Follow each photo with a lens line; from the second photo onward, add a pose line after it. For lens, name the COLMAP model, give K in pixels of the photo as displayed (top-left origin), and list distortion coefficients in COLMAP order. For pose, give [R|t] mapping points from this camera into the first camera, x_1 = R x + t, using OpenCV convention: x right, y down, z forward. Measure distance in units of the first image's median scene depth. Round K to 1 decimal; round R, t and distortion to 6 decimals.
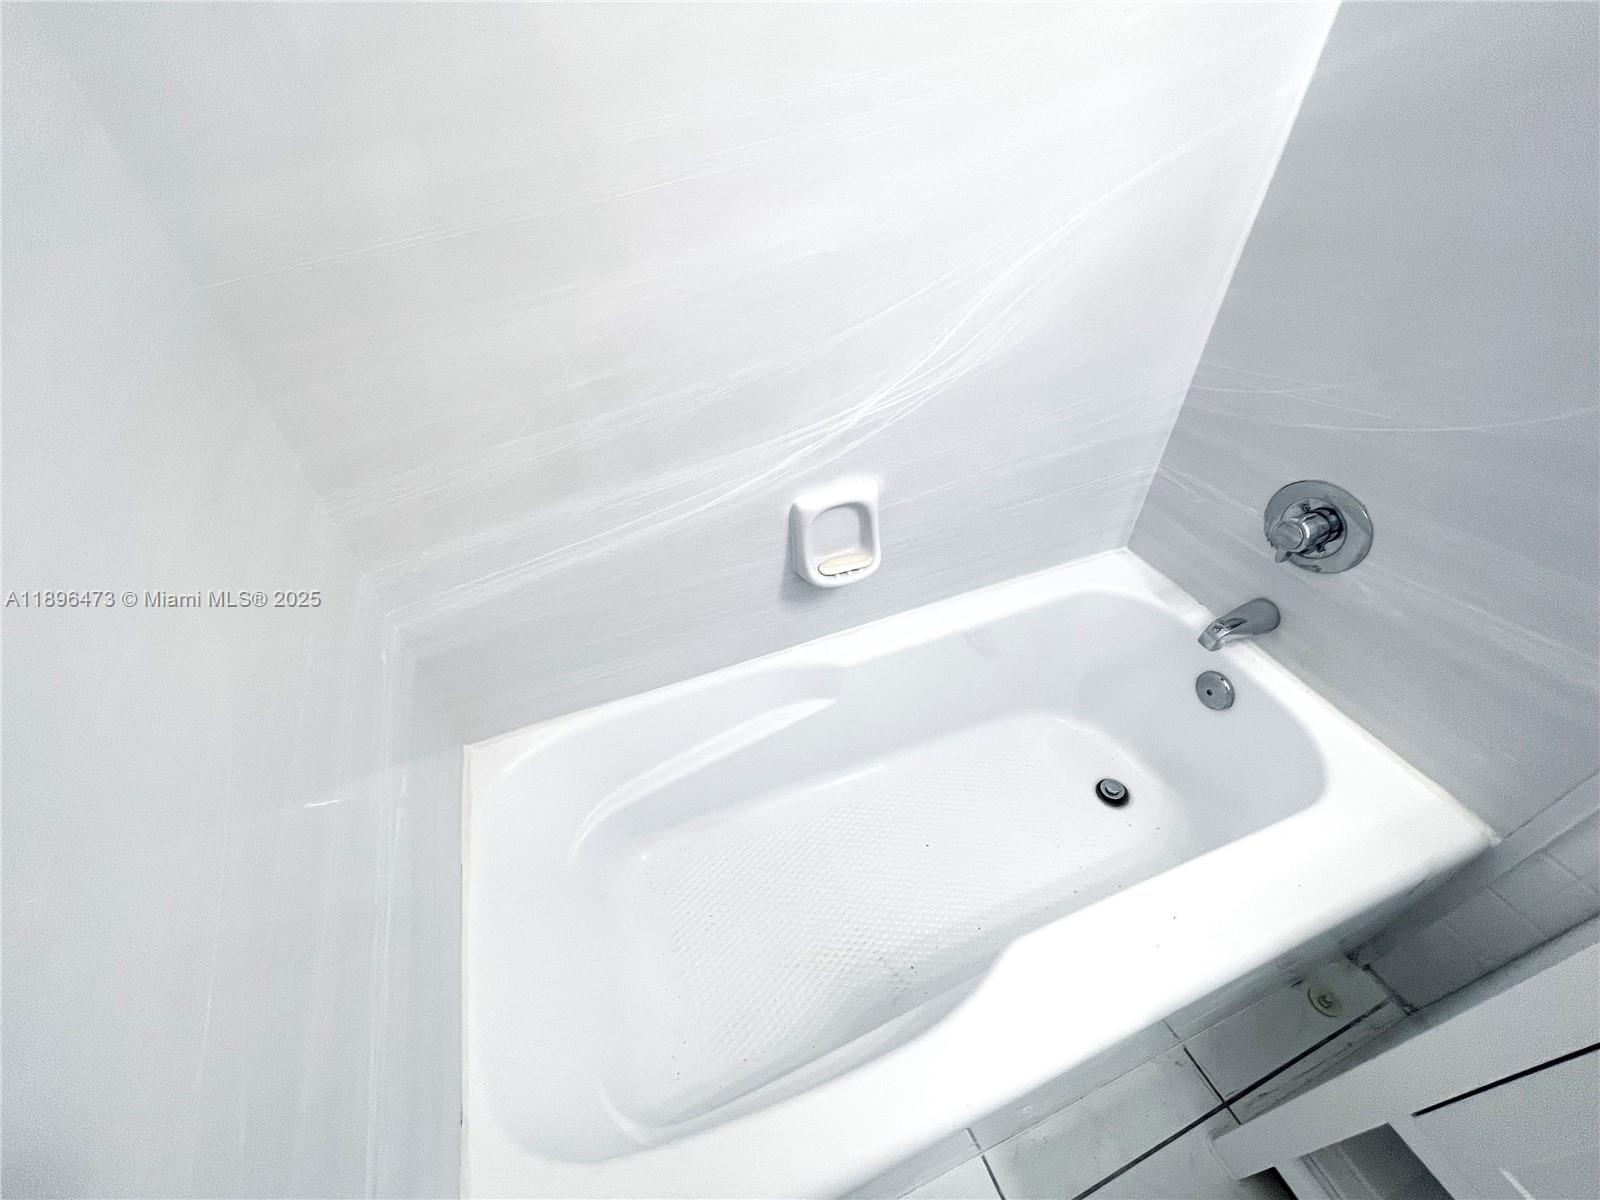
lens RADIAL K [[646.8, 0, 800.0], [0, 646.8, 600.0], [0, 0, 1]] dist [0.001080, 0.000147]
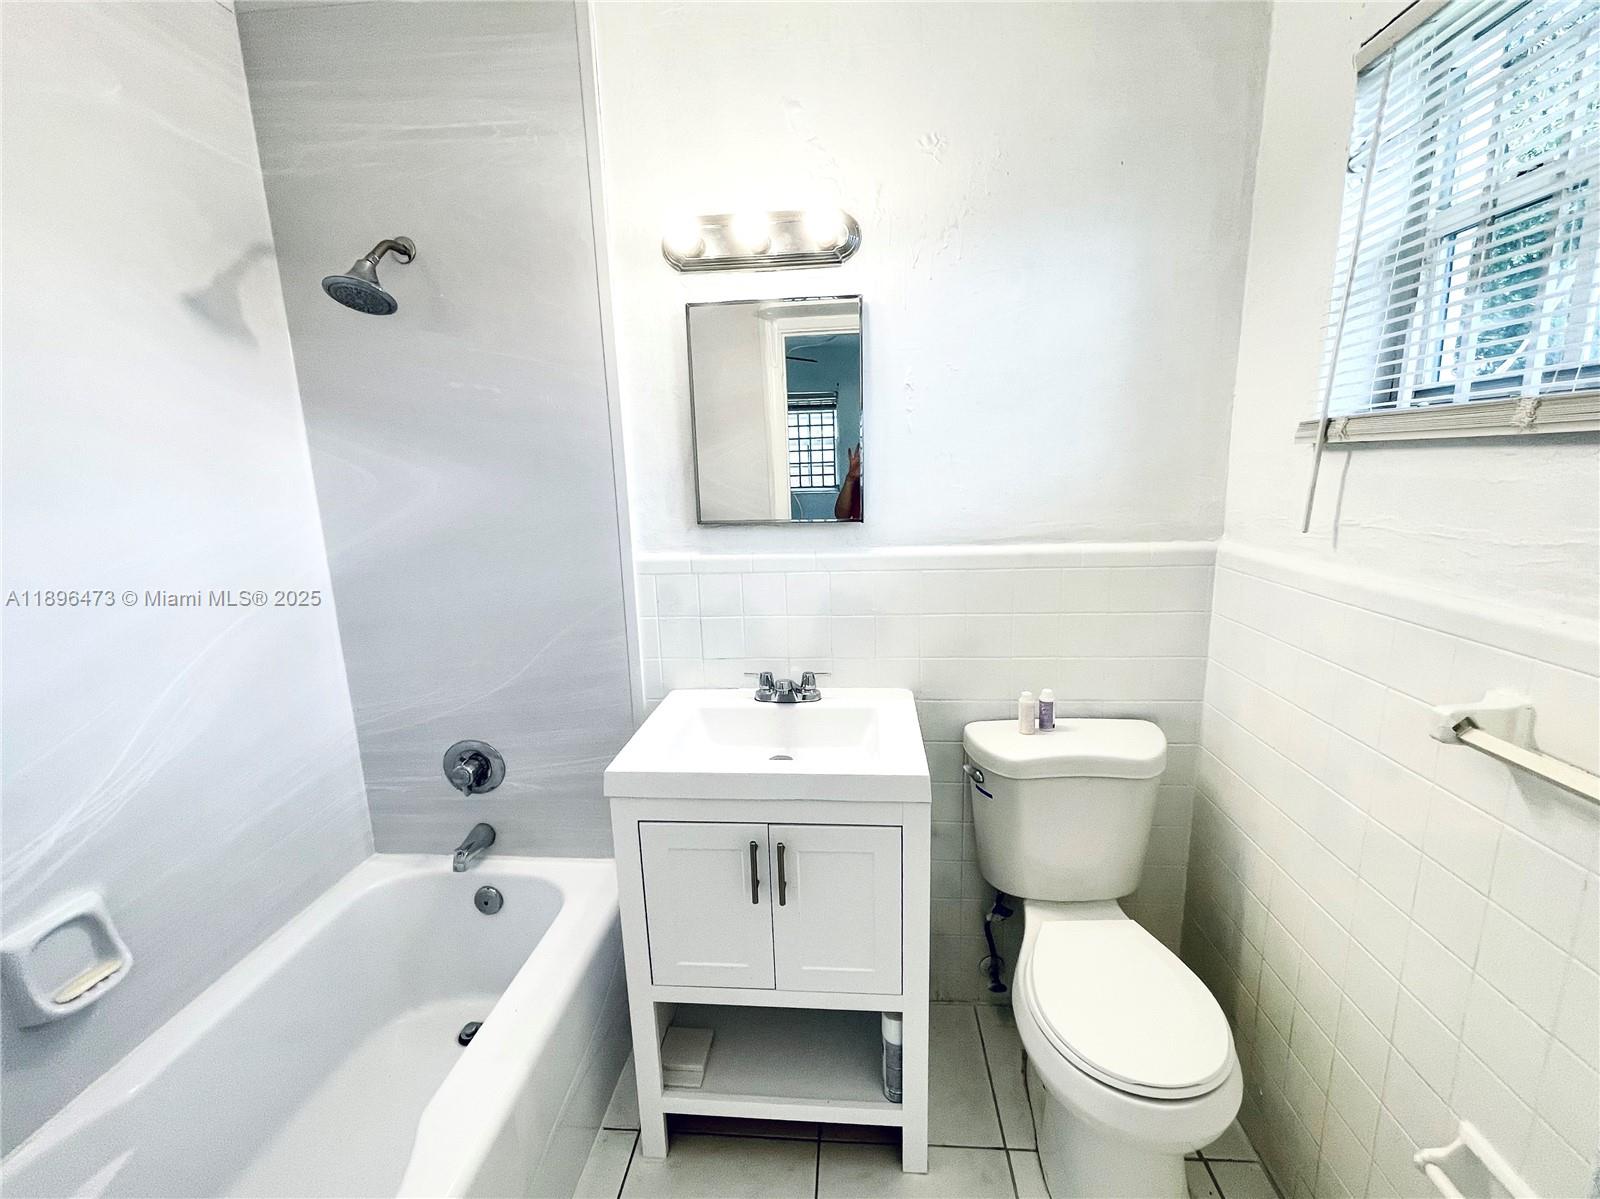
lens RADIAL K [[689.1, 0, 800.0], [0, 689.1, 599.5], [0, 0, 1]] dist [-0.000181, 0.000053]
pose [[0.443841, -0.177622, 0.878326, -0.248996], [0.608395, 0.779363, -0.149829, 0.287009], [-0.657922, 0.600869, 0.453977, -0.510604]]
